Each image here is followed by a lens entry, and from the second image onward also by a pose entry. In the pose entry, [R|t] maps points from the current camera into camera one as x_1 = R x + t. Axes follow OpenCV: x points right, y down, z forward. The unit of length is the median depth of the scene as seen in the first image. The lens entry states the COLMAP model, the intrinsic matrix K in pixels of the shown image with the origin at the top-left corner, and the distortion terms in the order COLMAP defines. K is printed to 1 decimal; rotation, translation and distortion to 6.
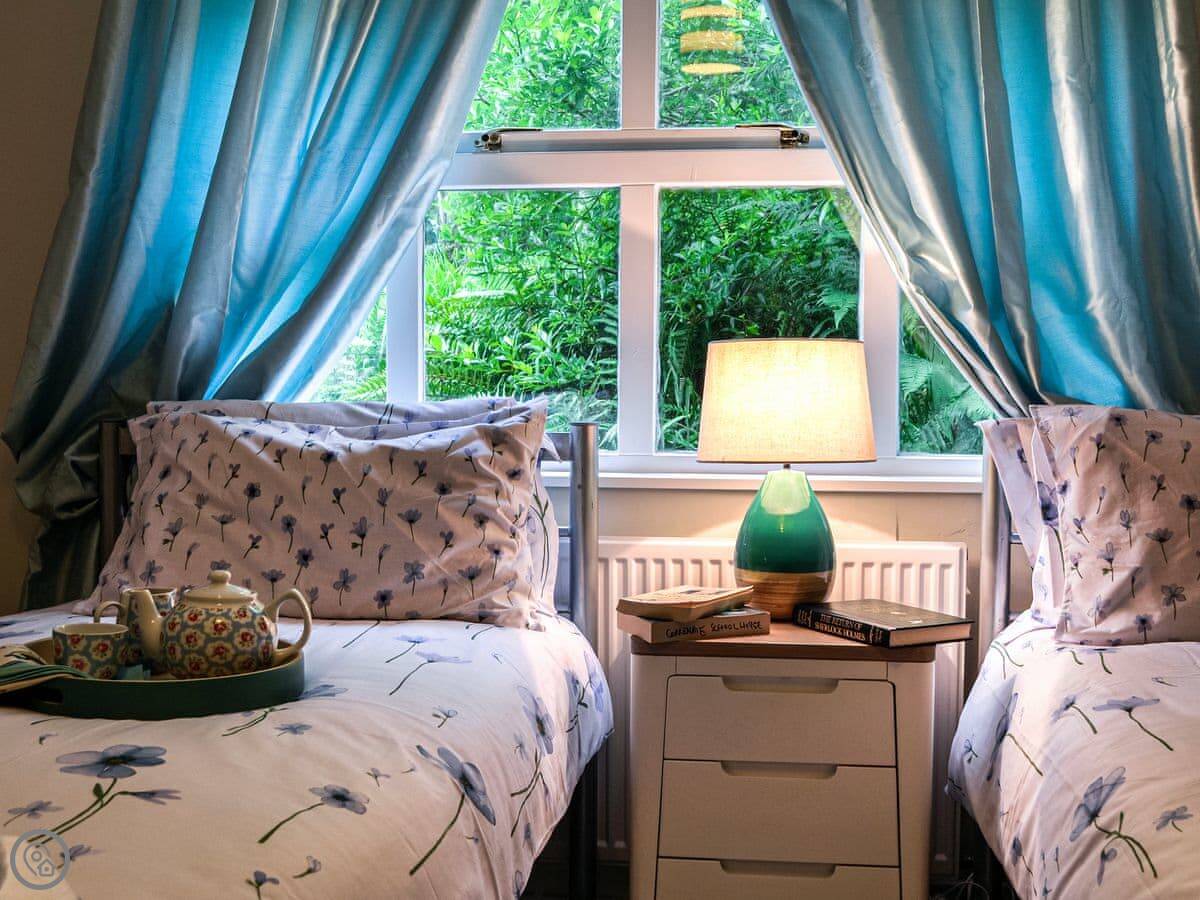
lens RADIAL K [[1524.7, 0, 600.0], [0, 1524.7, 450.0], [0, 0, 1]] dist [-0.032474, -0.029673]
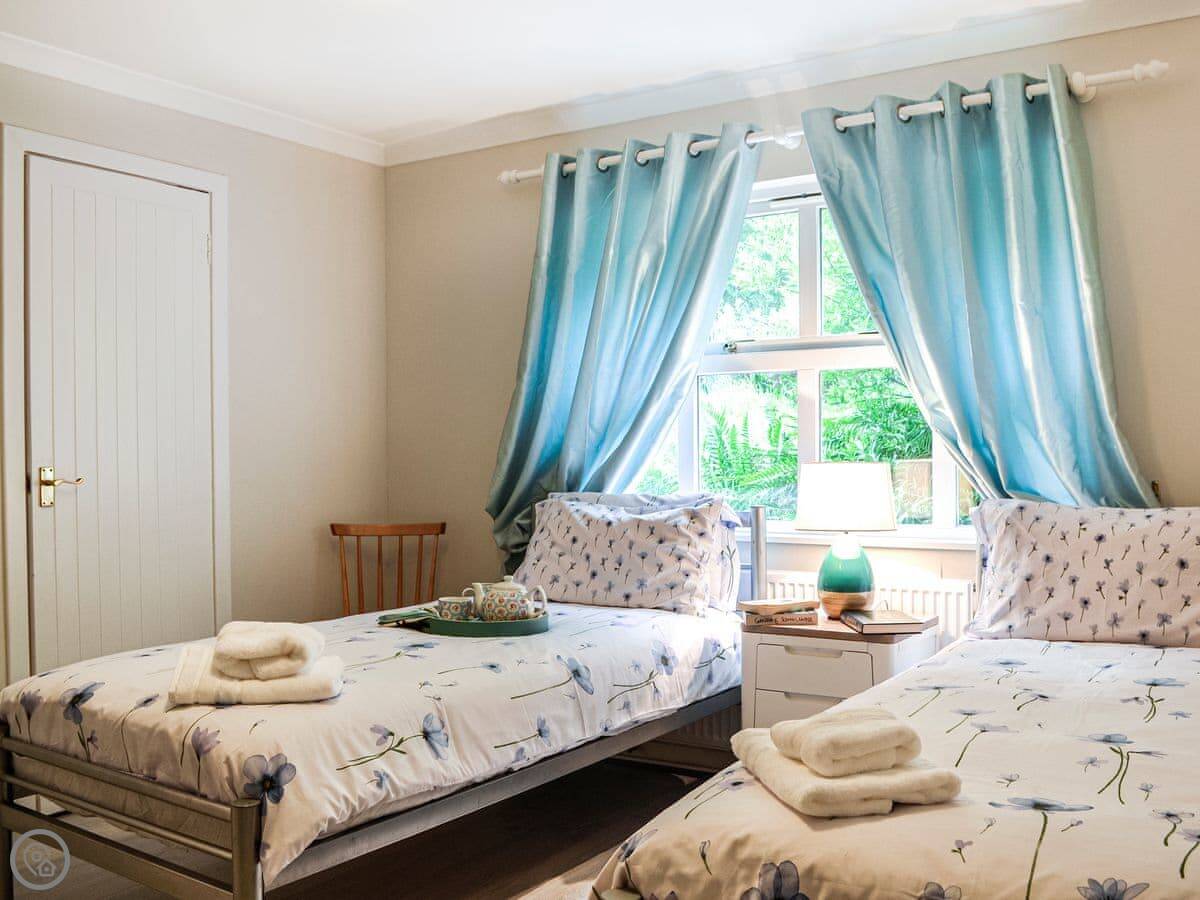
lens RADIAL K [[1298.9, 0, 663.3], [0, 1298.9, 446.6], [0, 0, 1]] dist [-0.080664, 0.021027]
pose [[0.902258, -0.009279, -0.431096, 0.598031], [-0.011095, 0.998938, -0.044722, -0.020060], [0.431053, 0.045134, 0.901197, -0.469327]]
